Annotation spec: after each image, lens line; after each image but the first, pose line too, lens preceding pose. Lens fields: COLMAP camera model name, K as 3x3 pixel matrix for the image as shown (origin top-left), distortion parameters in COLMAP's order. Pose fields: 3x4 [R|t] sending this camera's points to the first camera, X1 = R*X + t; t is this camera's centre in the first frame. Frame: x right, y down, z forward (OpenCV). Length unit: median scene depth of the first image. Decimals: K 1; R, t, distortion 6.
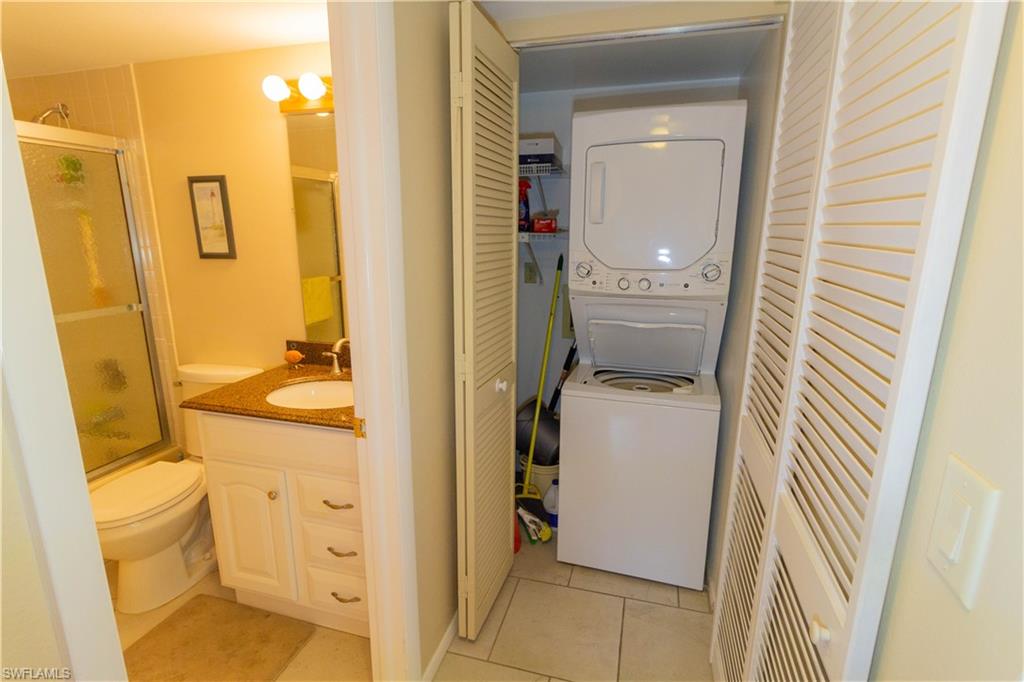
lens RADIAL K [[501.7, 0, 510.2], [0, 501.7, 341.5], [0, 0, 1]] dist [-0.002811, -0.000831]
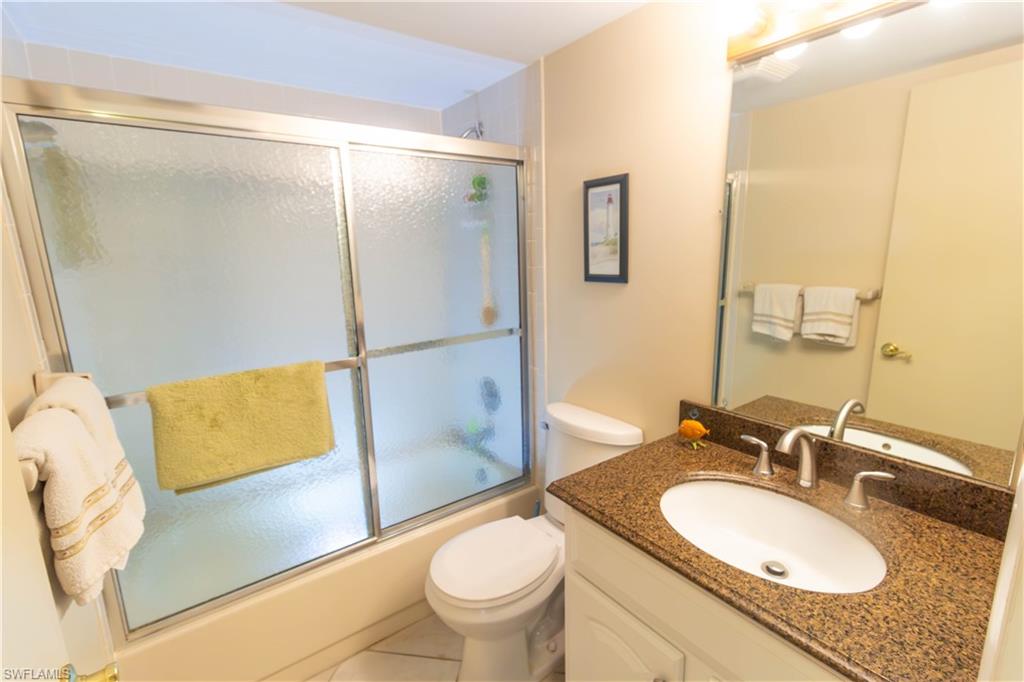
lens RADIAL K [[471.3, 0, 506.6], [0, 471.3, 339.3], [0, 0, 1]] dist [0.009354, -0.000273]
pose [[0.783671, 0.099454, -0.613162, -0.246146], [-0.112547, 0.993496, 0.017300, -0.072692], [0.610895, 0.055452, 0.789767, 0.330710]]
